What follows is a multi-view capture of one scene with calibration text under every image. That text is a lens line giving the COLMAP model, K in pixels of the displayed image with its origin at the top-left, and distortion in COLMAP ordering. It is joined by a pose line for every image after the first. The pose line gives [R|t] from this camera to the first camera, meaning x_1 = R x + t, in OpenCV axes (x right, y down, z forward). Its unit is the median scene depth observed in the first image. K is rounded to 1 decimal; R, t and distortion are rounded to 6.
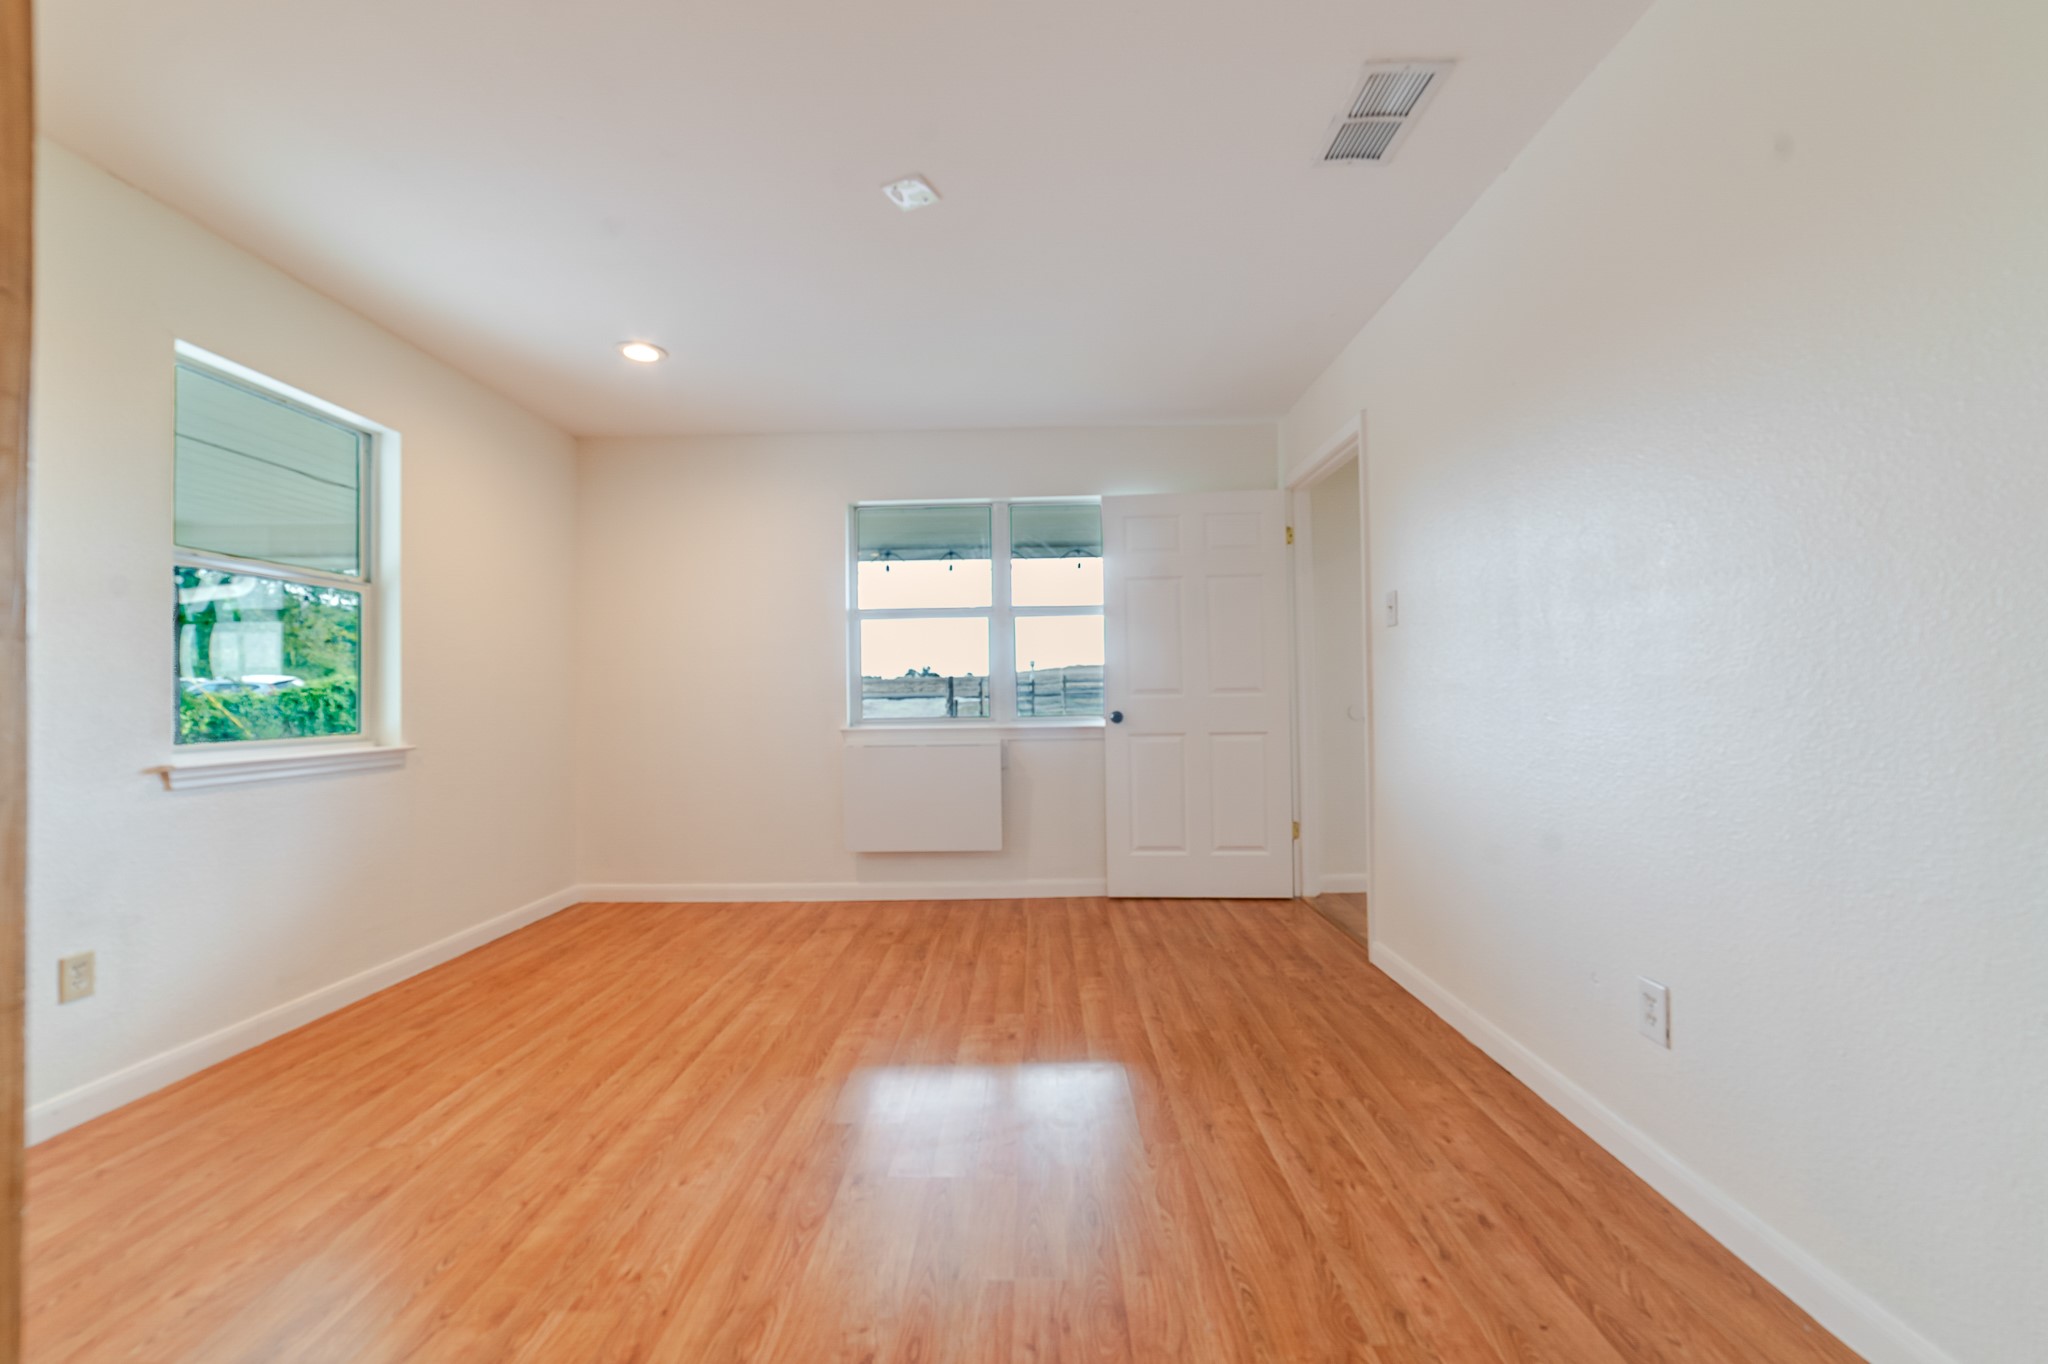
lens RADIAL K [[798.3, 0, 1029.6], [0, 798.3, 683.1], [0, 0, 1]] dist [-0.019276, 0.004319]
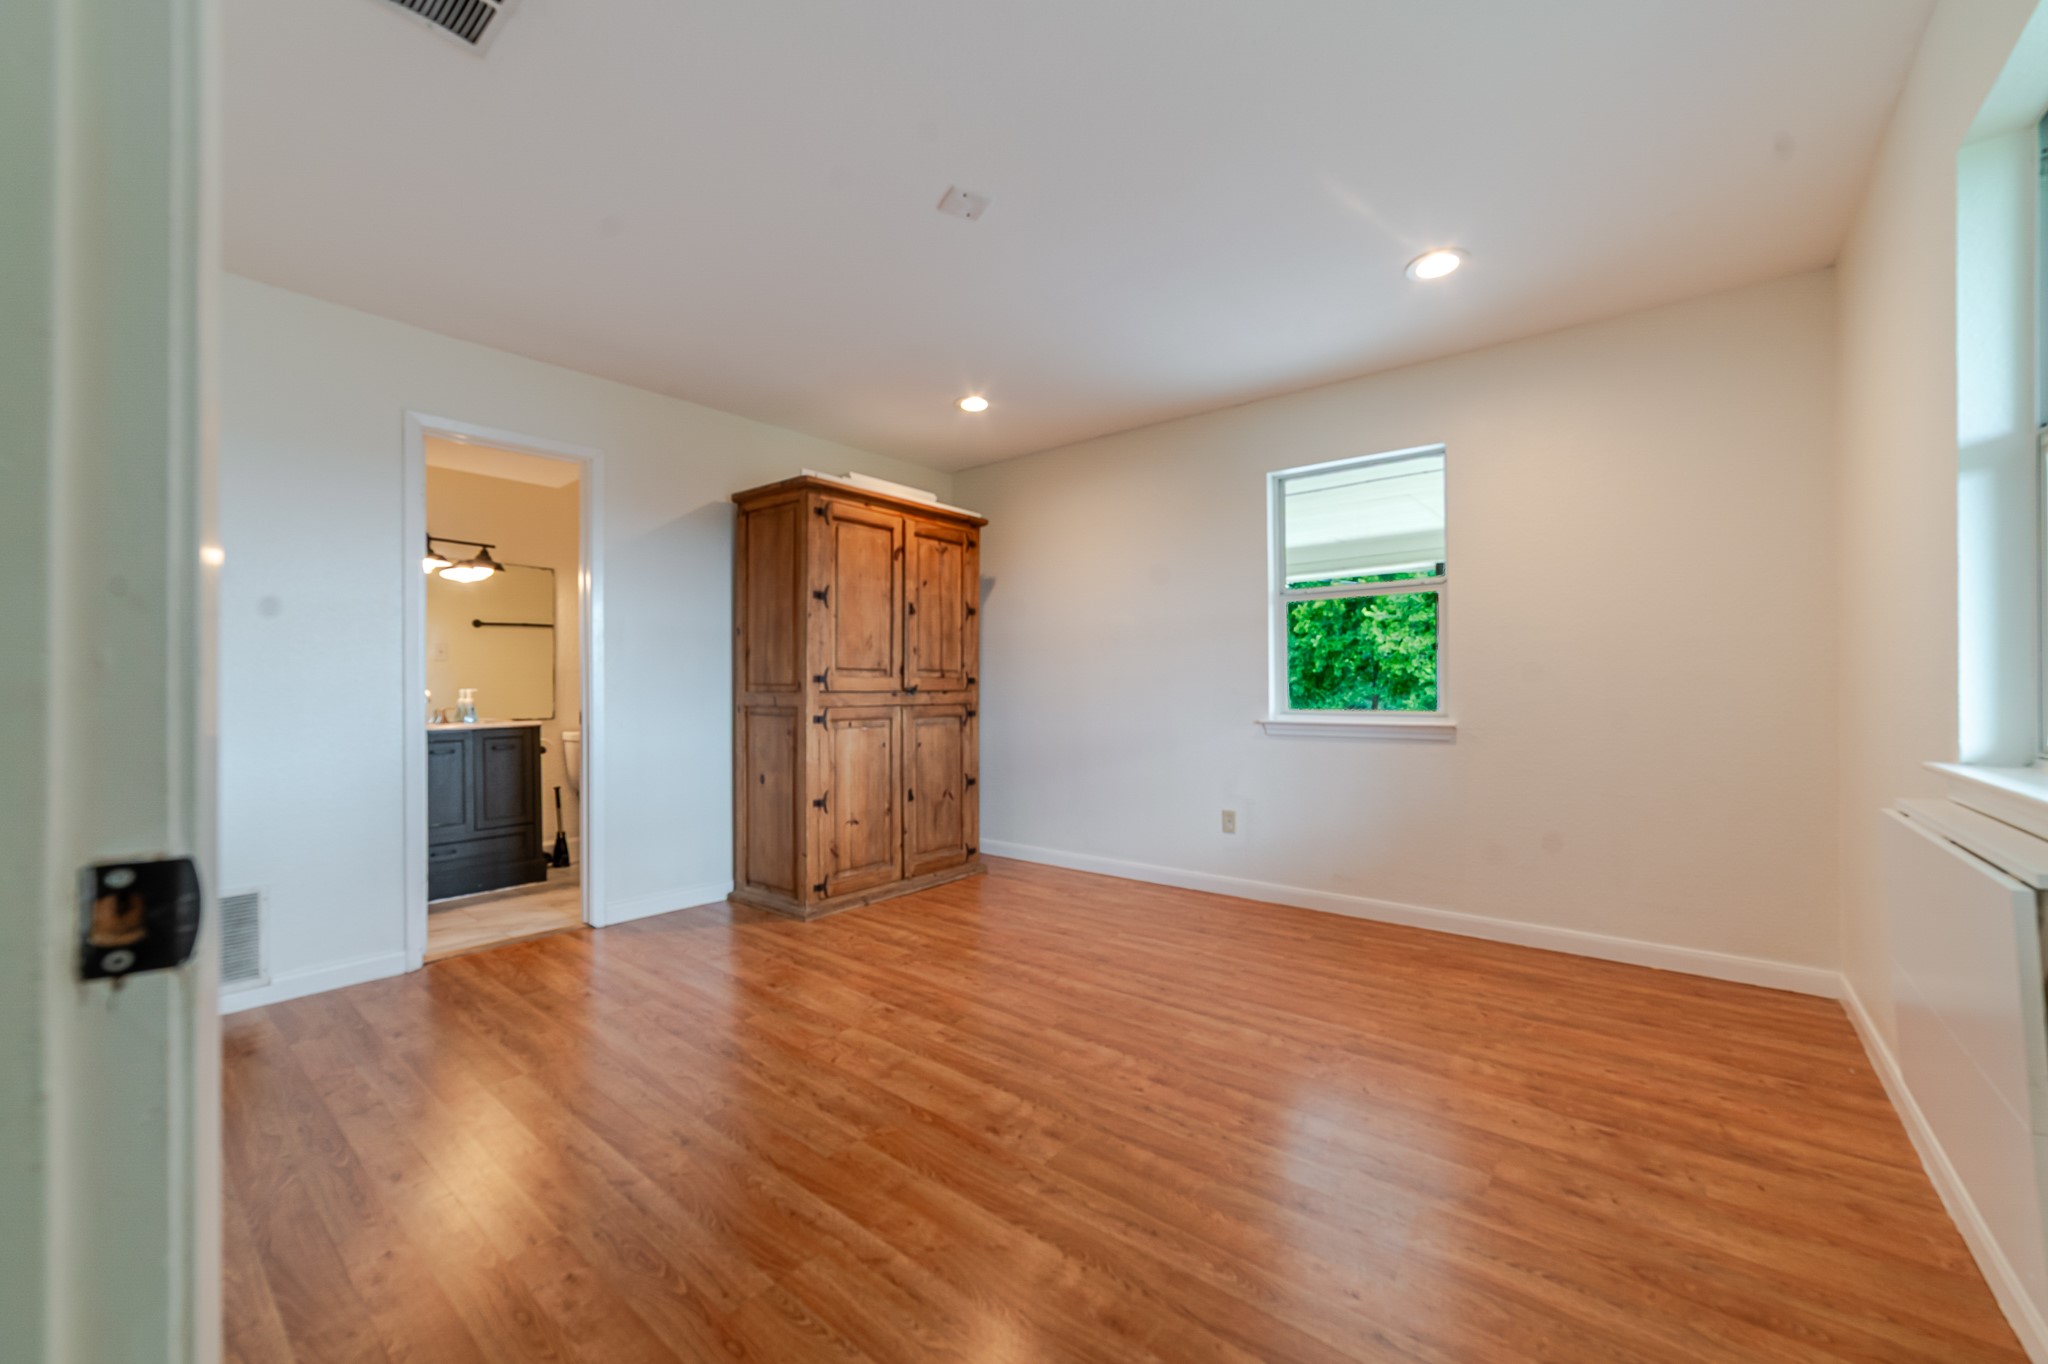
lens RADIAL K [[798.3, 0, 1017.8], [0, 798.3, 684.7], [0, 0, 1]] dist [-0.019276, 0.004319]
pose [[-0.633160, 0.015341, -0.773869, 0.574709], [0.027609, 0.999615, -0.002773, 0.015537], [0.773528, -0.023121, -0.633340, 1.576890]]
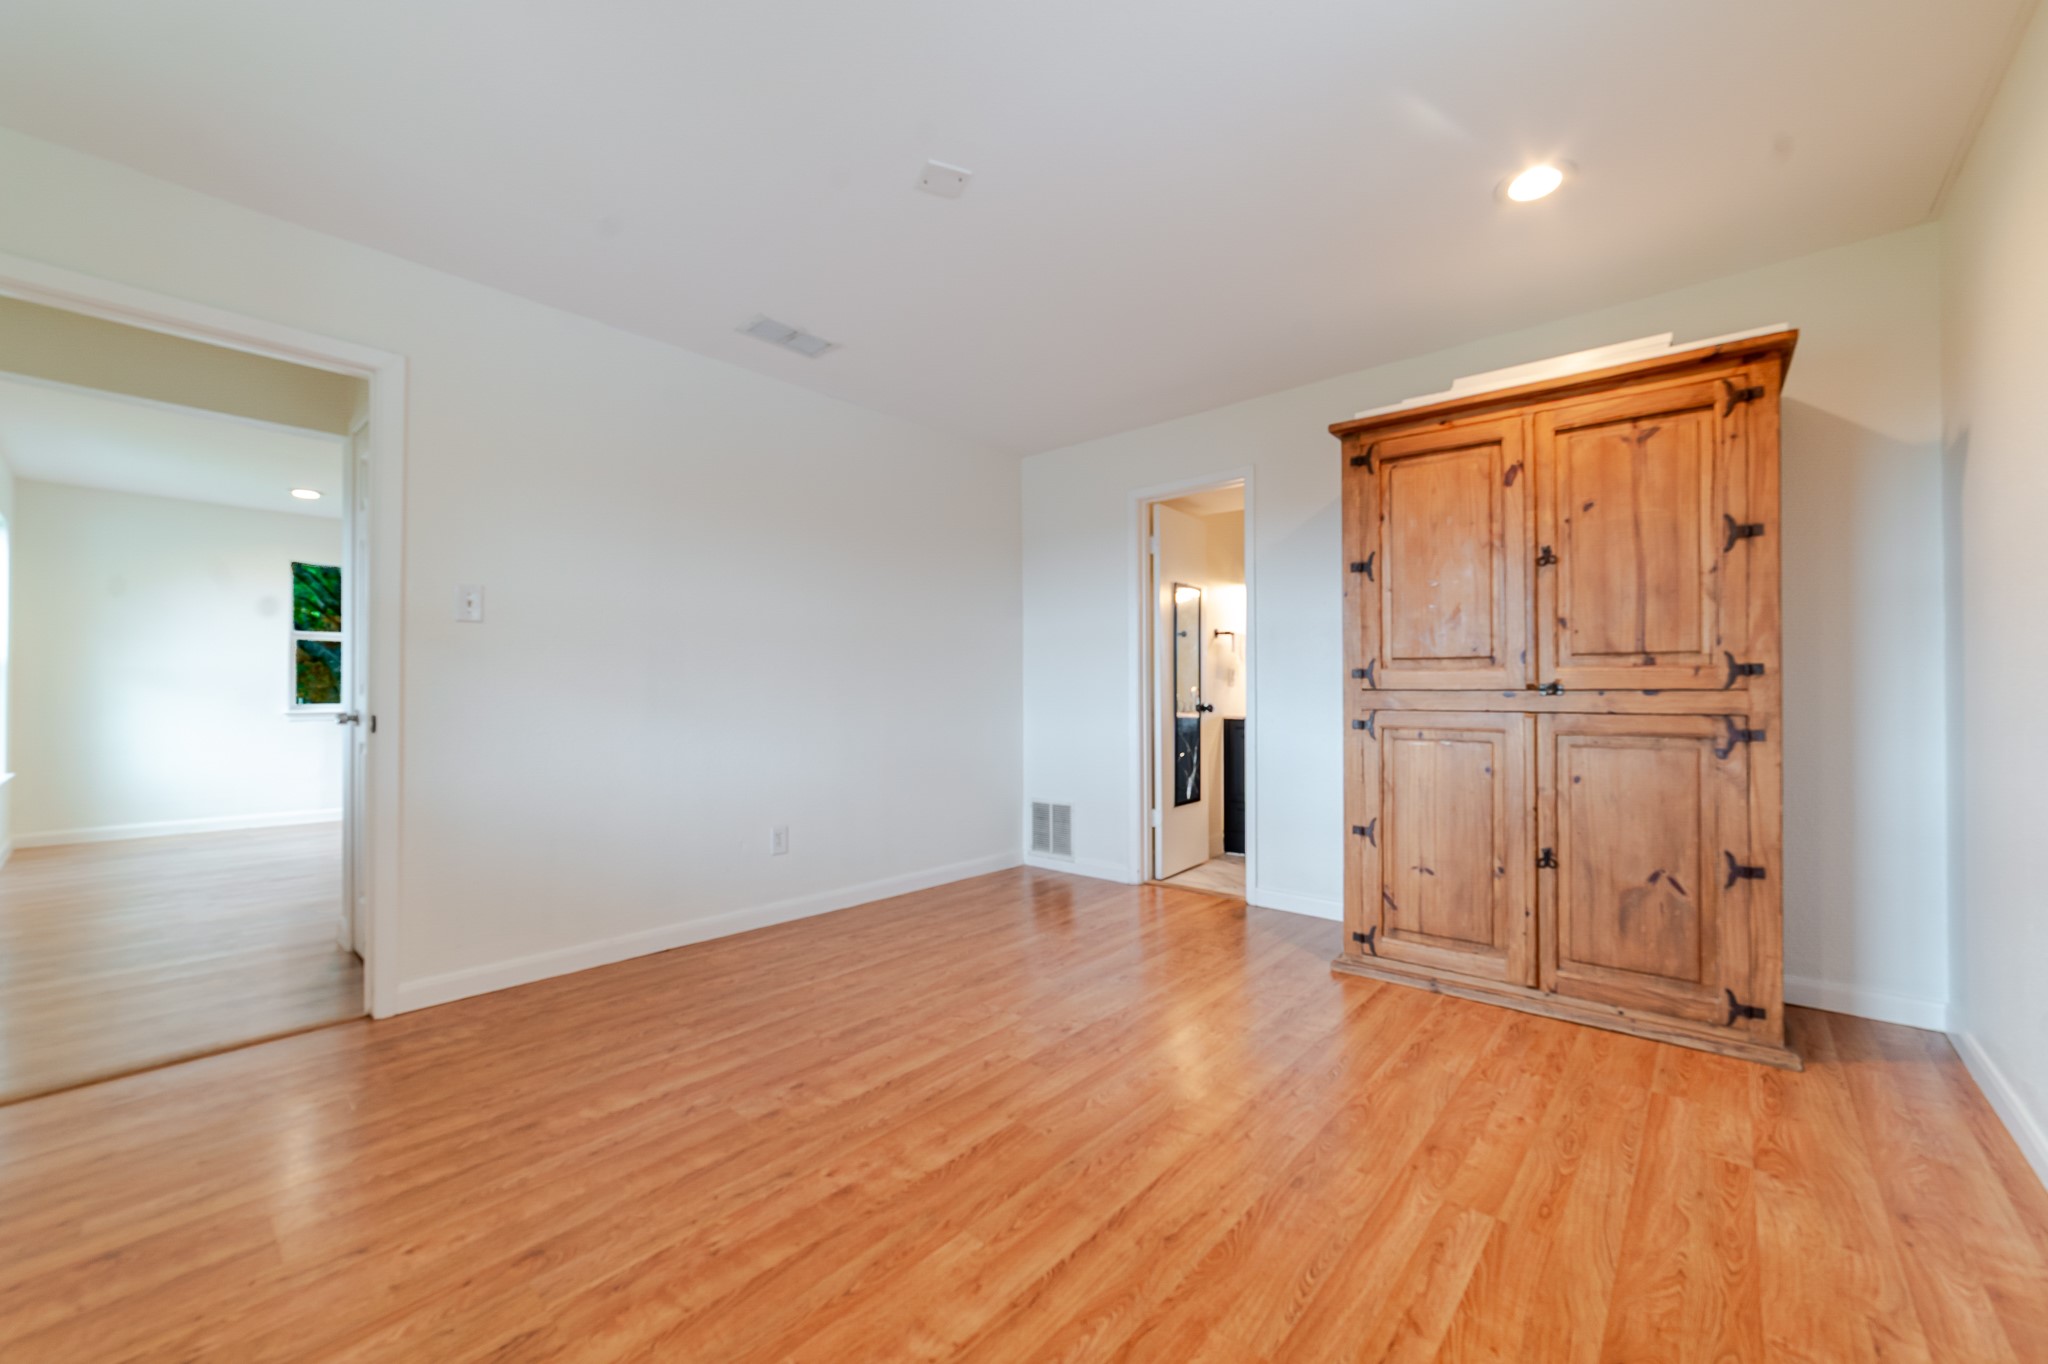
lens RADIAL K [[798.3, 0, 1030.6], [0, 798.3, 682.8], [0, 0, 1]] dist [-0.019276, 0.004319]
pose [[-0.757872, 0.022068, 0.652029, -0.805166], [0.001980, 0.999501, -0.031527, 0.041414], [-0.652400, -0.022603, -0.757538, 1.551151]]
